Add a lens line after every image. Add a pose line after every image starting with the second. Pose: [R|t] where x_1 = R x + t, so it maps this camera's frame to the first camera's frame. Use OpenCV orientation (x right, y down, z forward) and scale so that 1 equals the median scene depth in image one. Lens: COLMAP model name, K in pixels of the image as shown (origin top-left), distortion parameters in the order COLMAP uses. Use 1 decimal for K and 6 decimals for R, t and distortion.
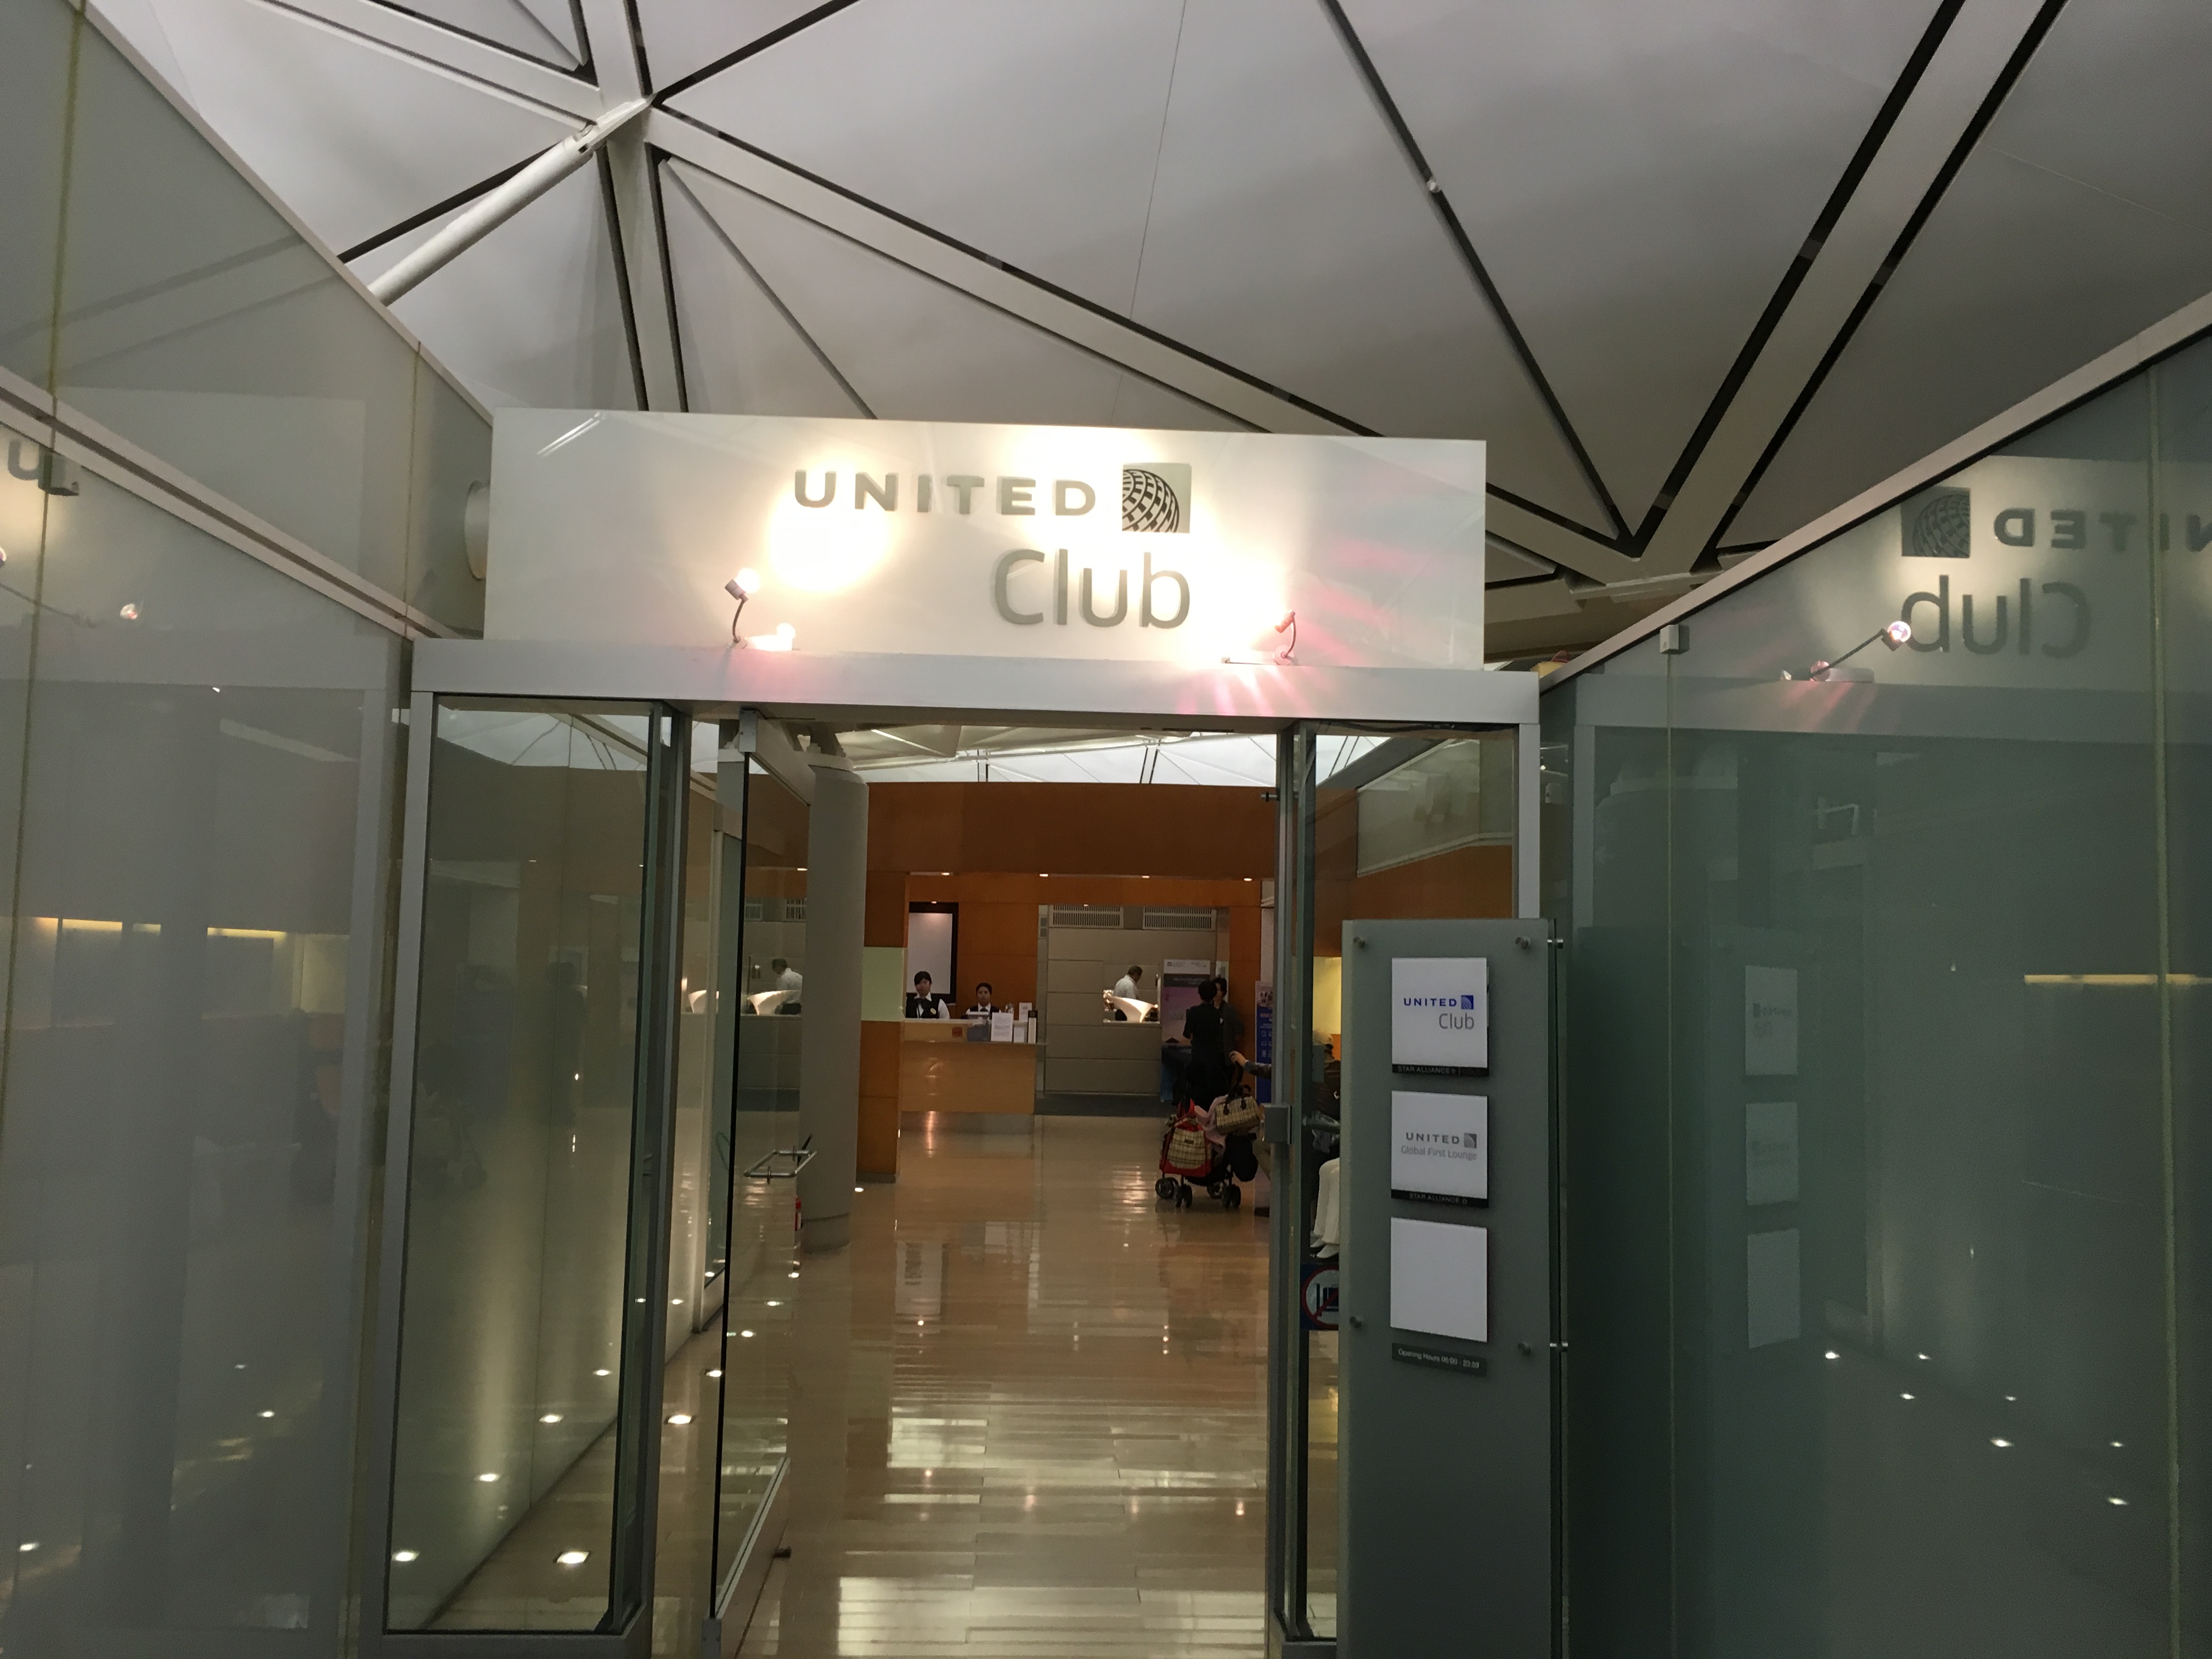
lens RADIAL K [[1863.3, 0, 1106.0], [0, 1863.3, 829.5], [0, 0, 1]] dist [0.068279, -0.120543]
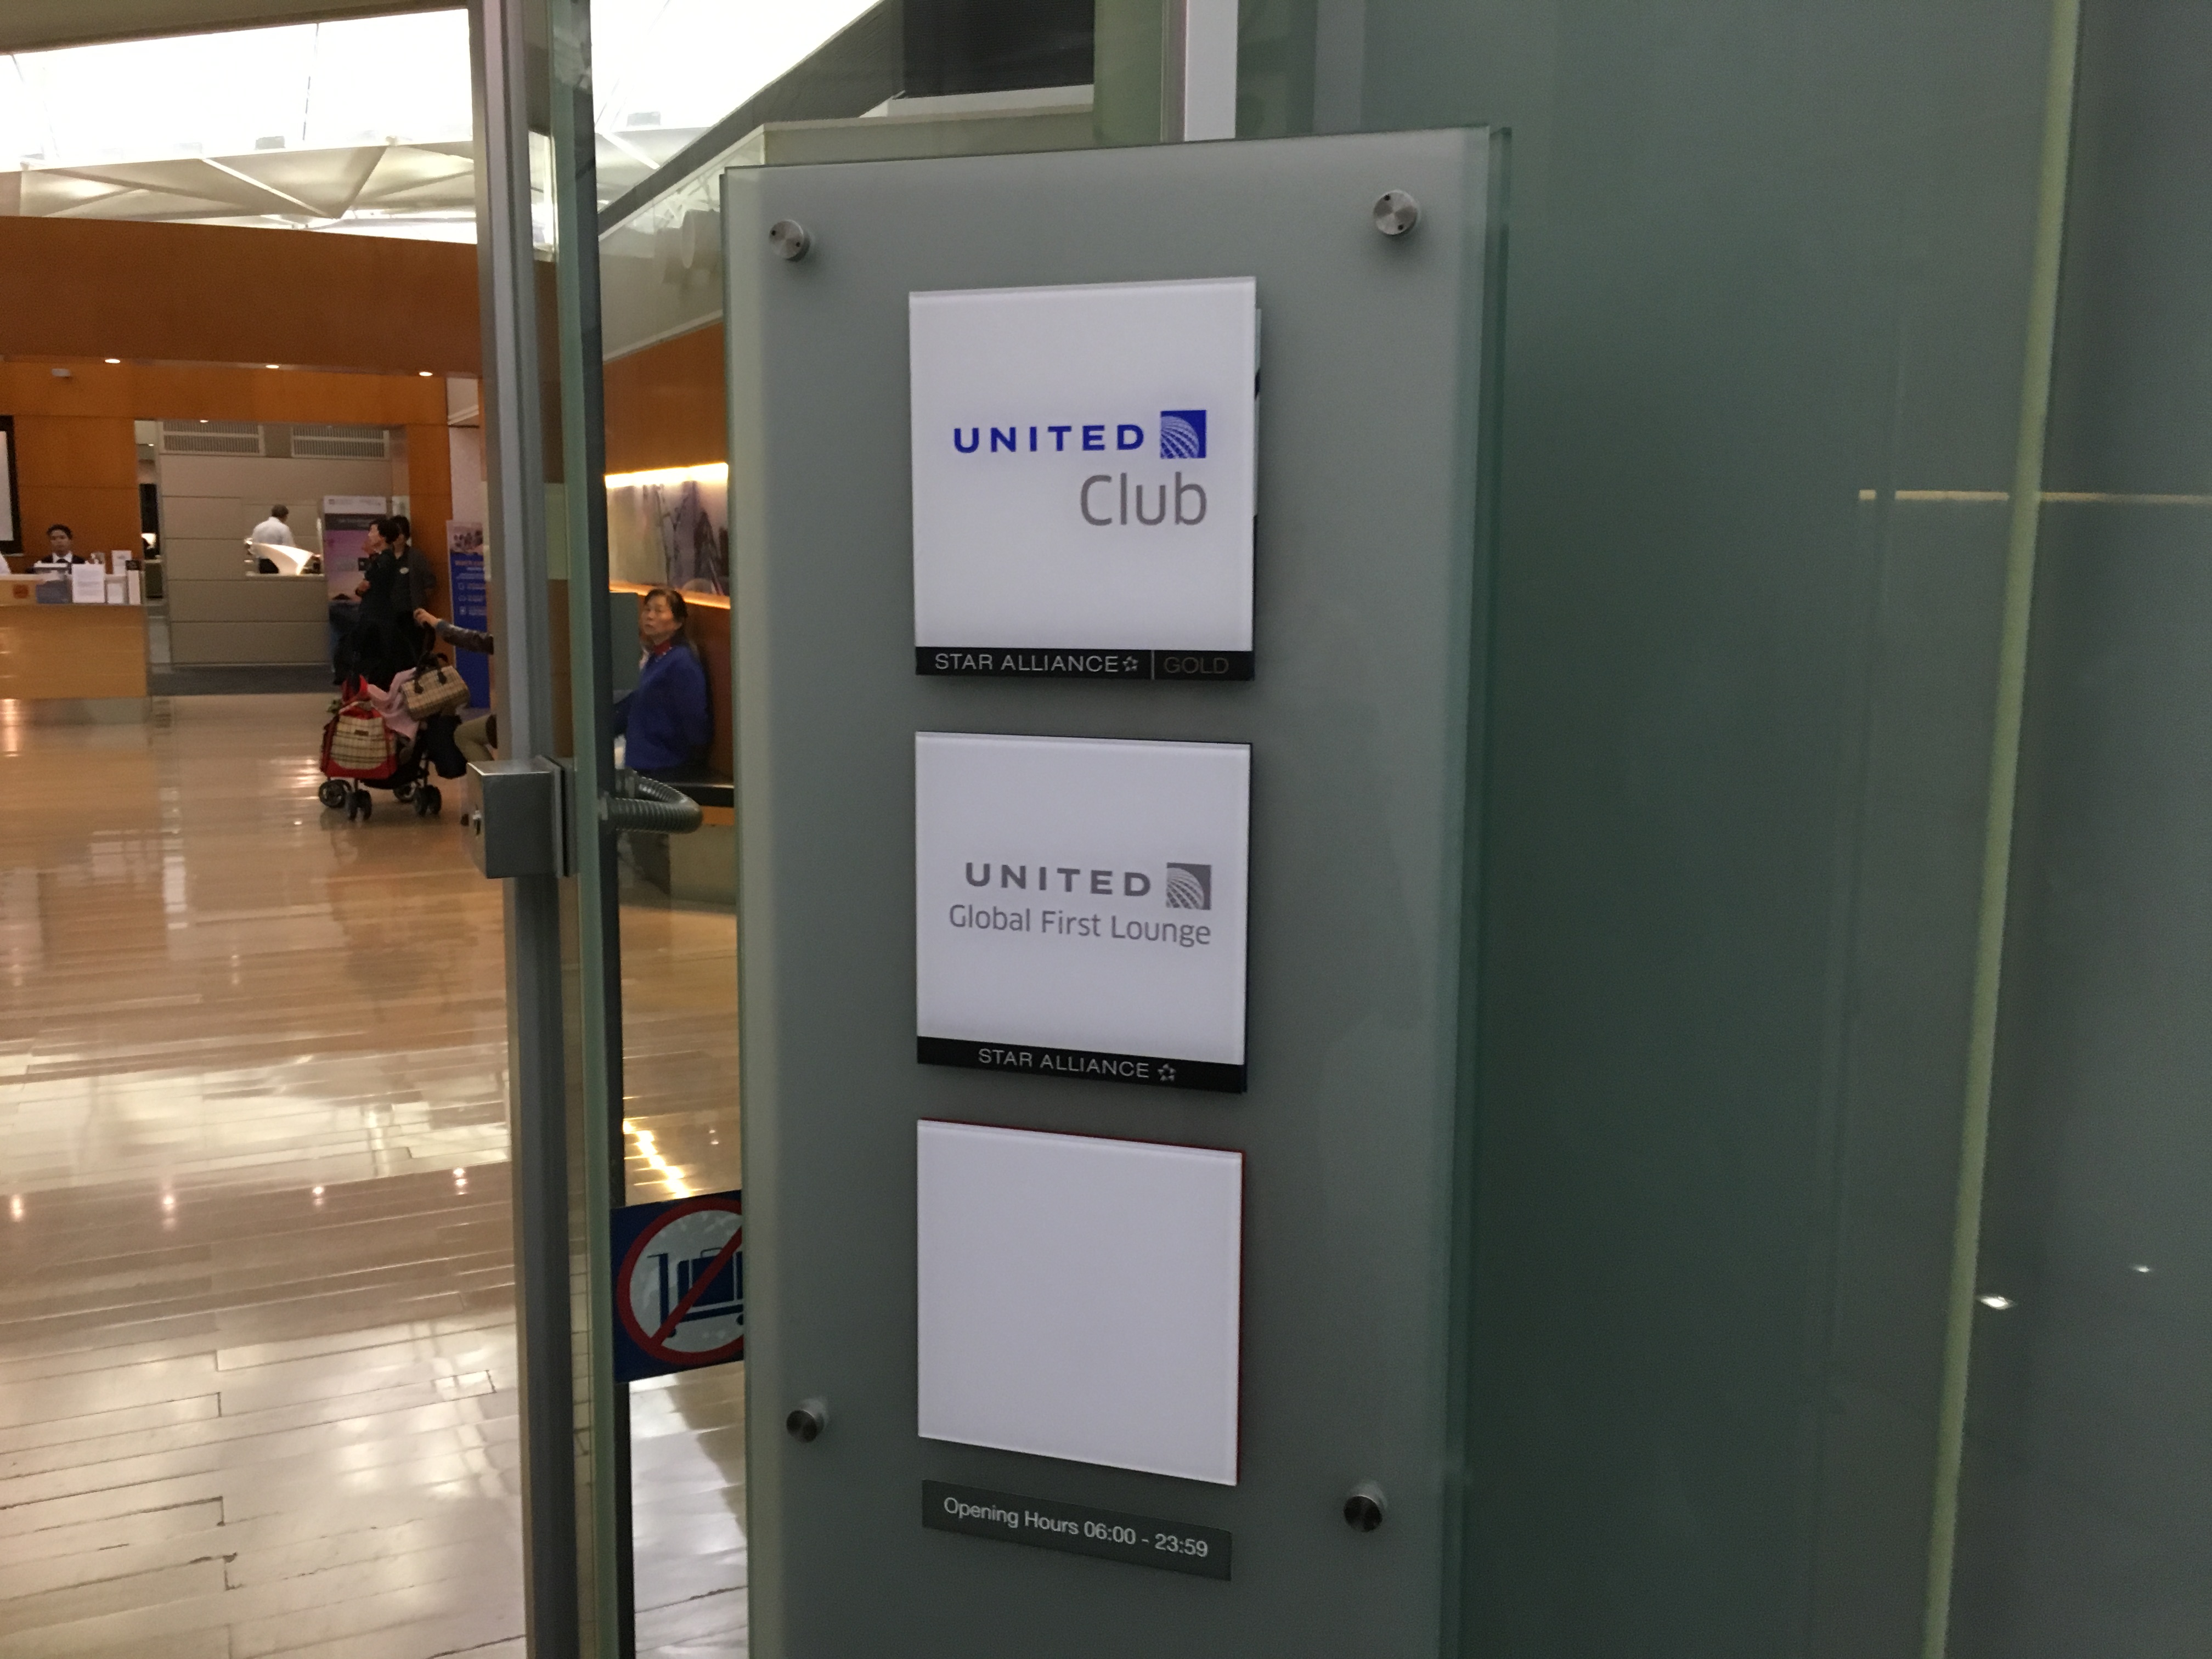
lens RADIAL K [[1863.3, 0, 1106.0], [0, 1863.3, 829.5], [0, 0, 1]] dist [0.068279, -0.120543]
pose [[0.915834, -0.071014, 0.395229, 0.017526], [-0.024677, 0.972425, 0.231906, 0.024895], [-0.400799, -0.222140, 0.888827, 0.212727]]
